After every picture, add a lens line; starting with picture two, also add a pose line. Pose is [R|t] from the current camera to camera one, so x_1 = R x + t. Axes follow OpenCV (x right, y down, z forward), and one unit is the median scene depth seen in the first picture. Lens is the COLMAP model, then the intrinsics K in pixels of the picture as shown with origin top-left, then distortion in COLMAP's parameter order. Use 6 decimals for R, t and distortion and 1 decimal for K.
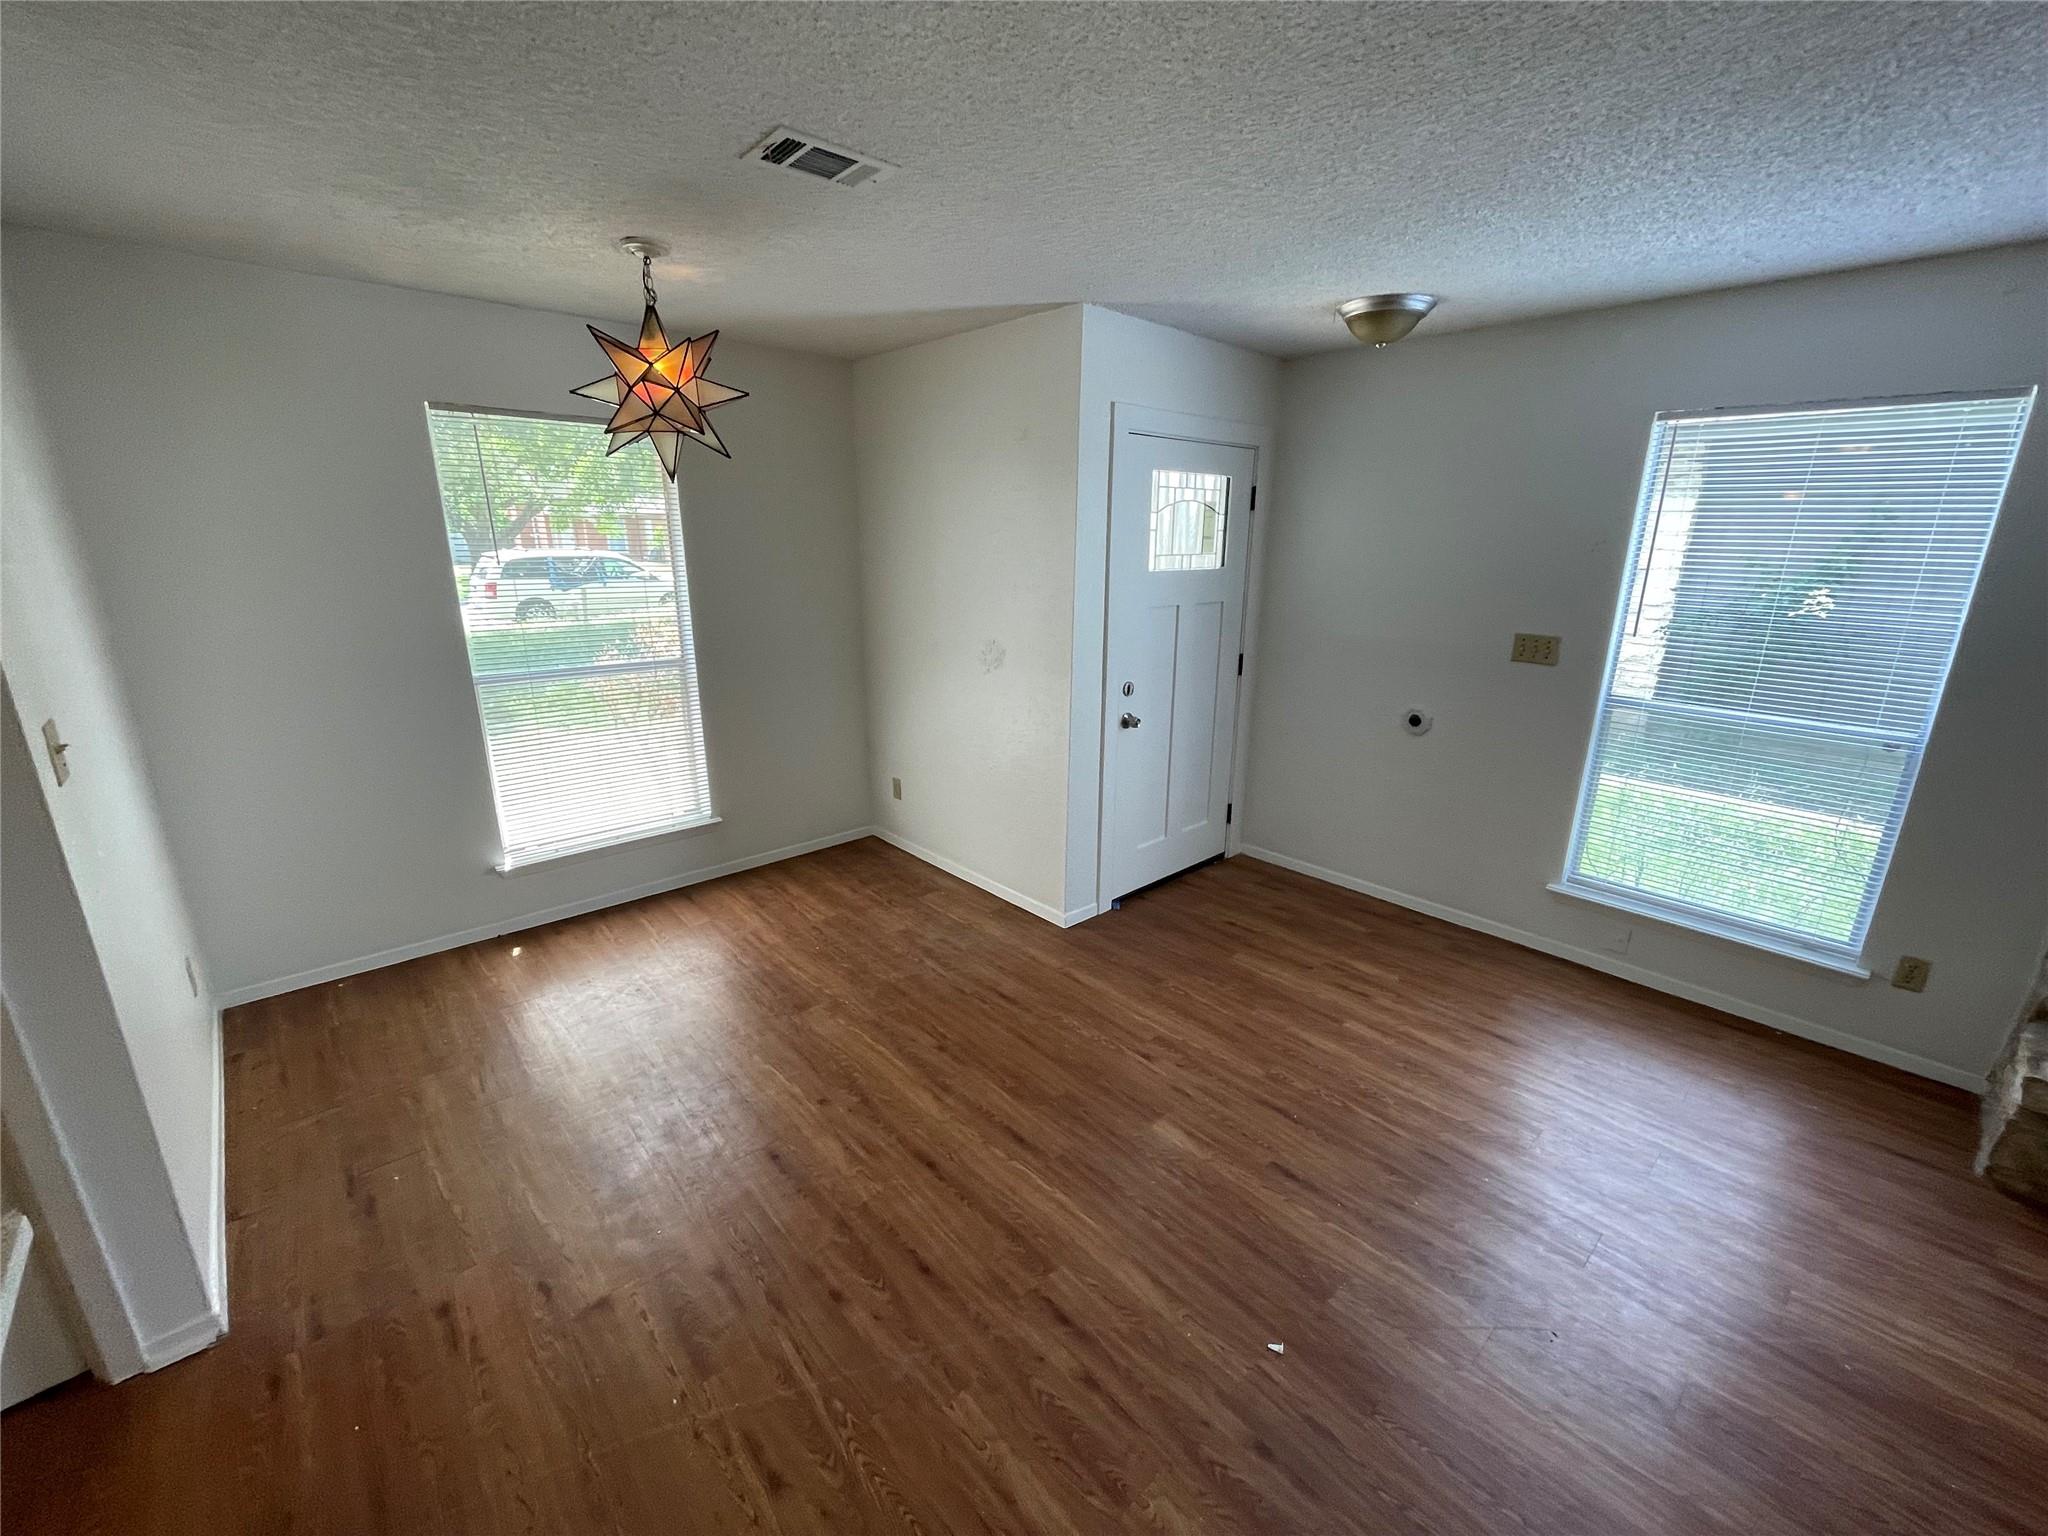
lens RADIAL K [[821.5, 0, 1017.3], [0, 821.5, 777.0], [0, 0, 1]] dist [-0.000049, 0.000310]
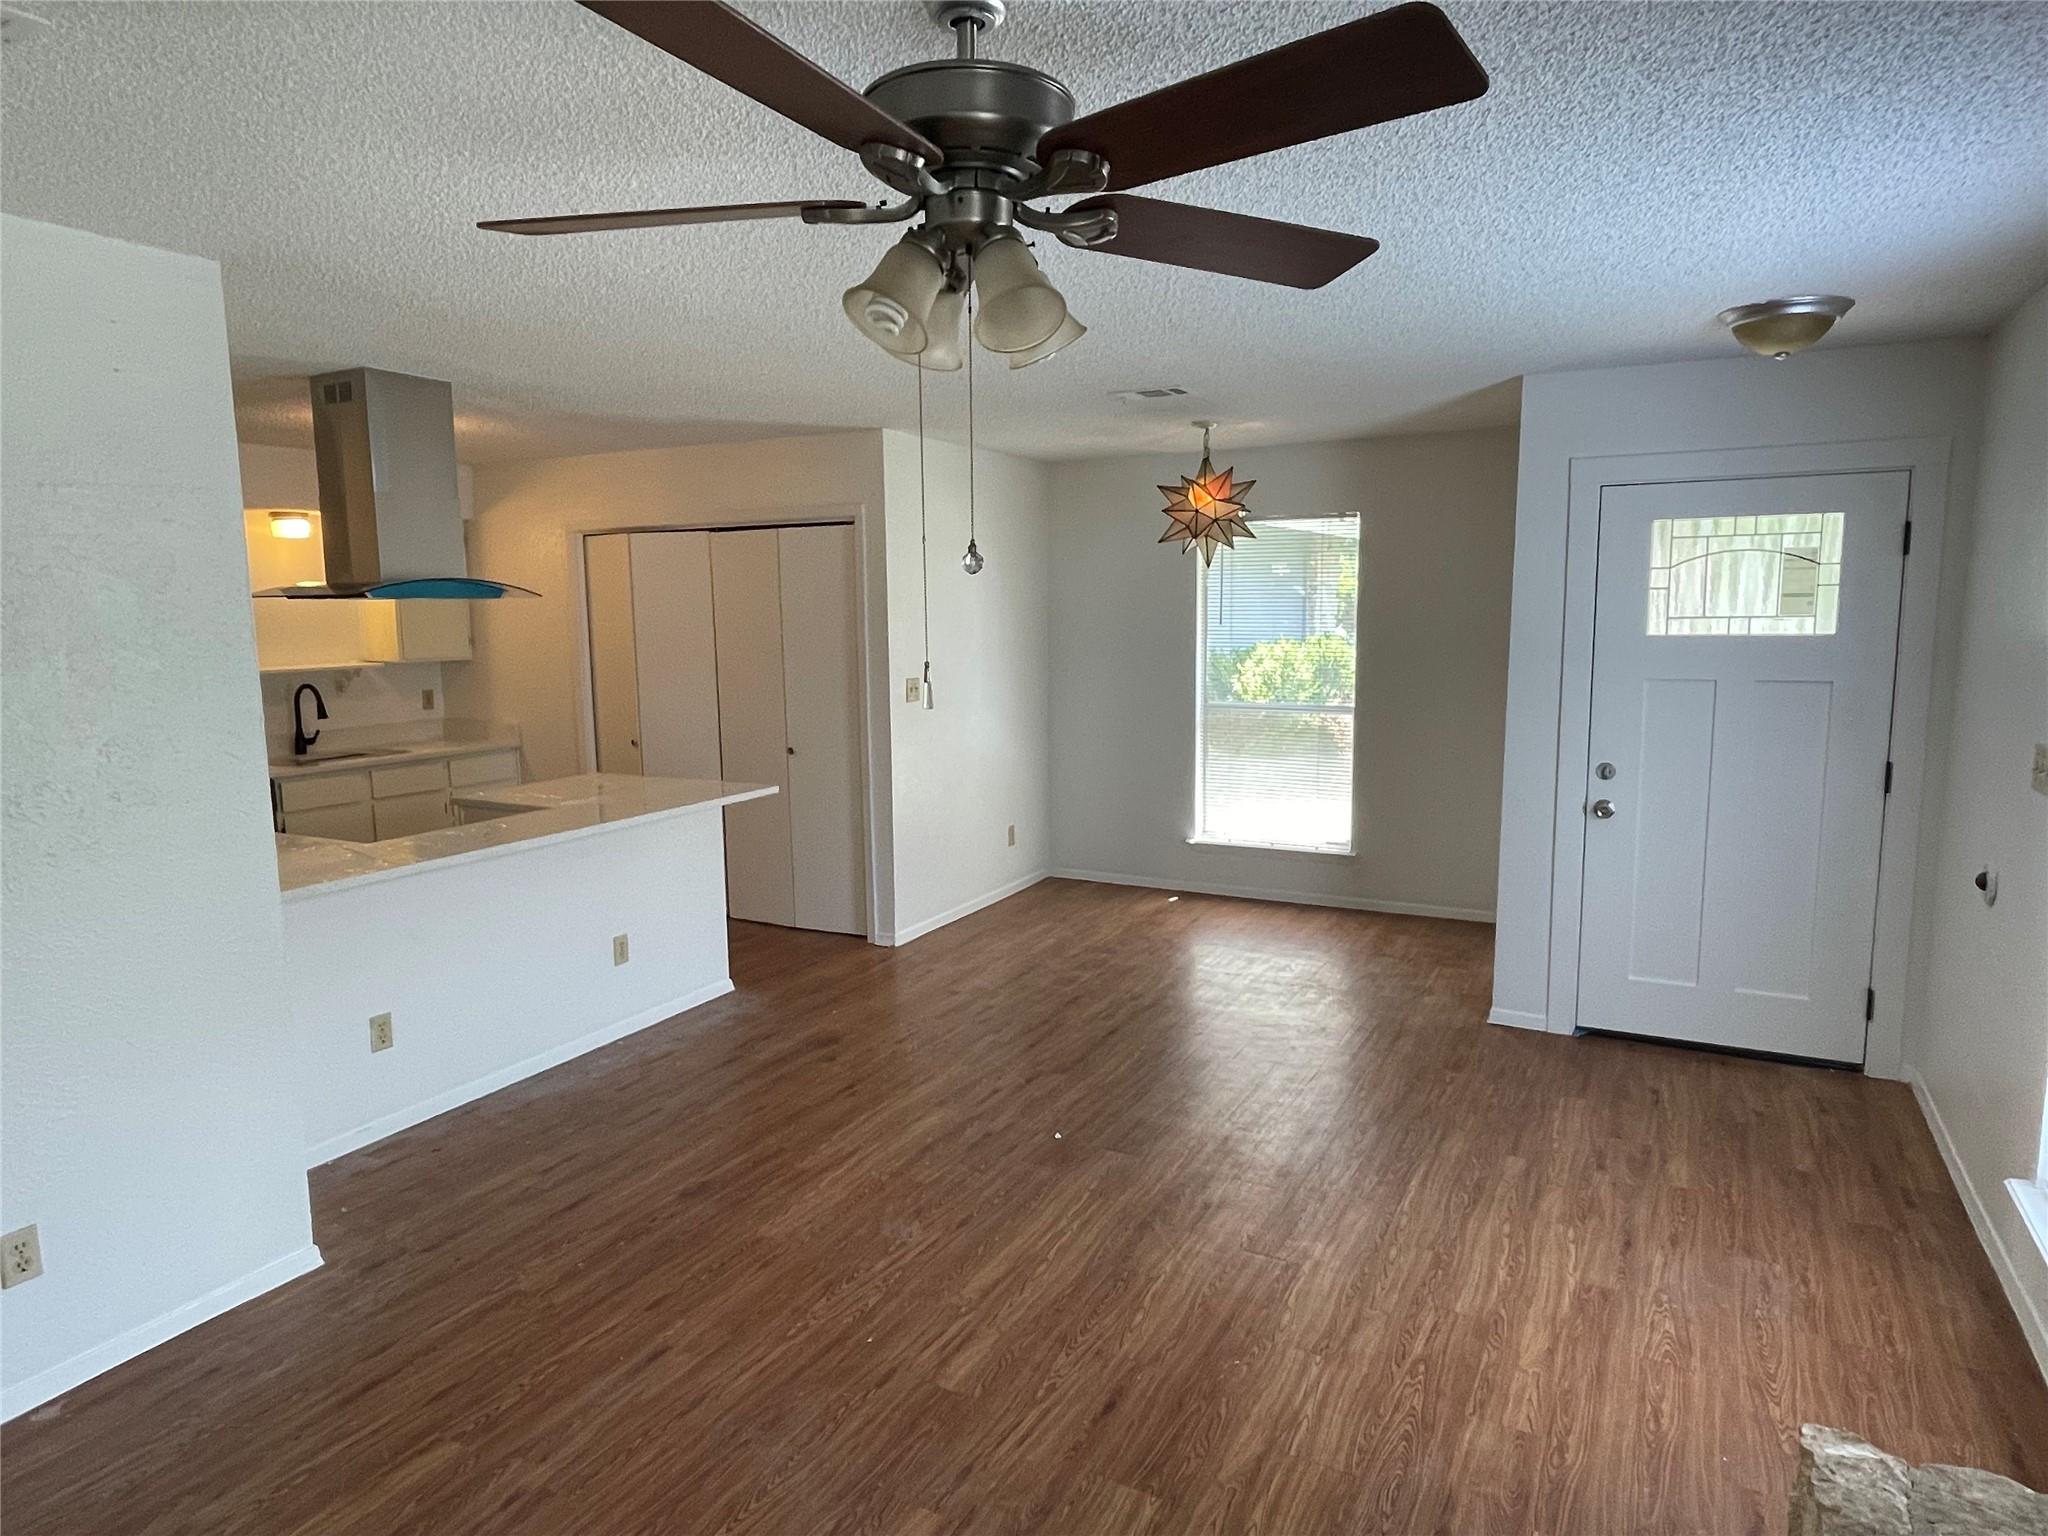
lens RADIAL K [[1206.5, 0, 1024.0], [0, 1206.5, 768.0], [0, 0, 1]] dist [-0.004087, -0.000246]
pose [[0.334984, 0.117608, -0.934855, 1.249080], [-0.250179, 0.967668, 0.032090, 0.000336], [0.908403, 0.223131, 0.353577, 0.017036]]
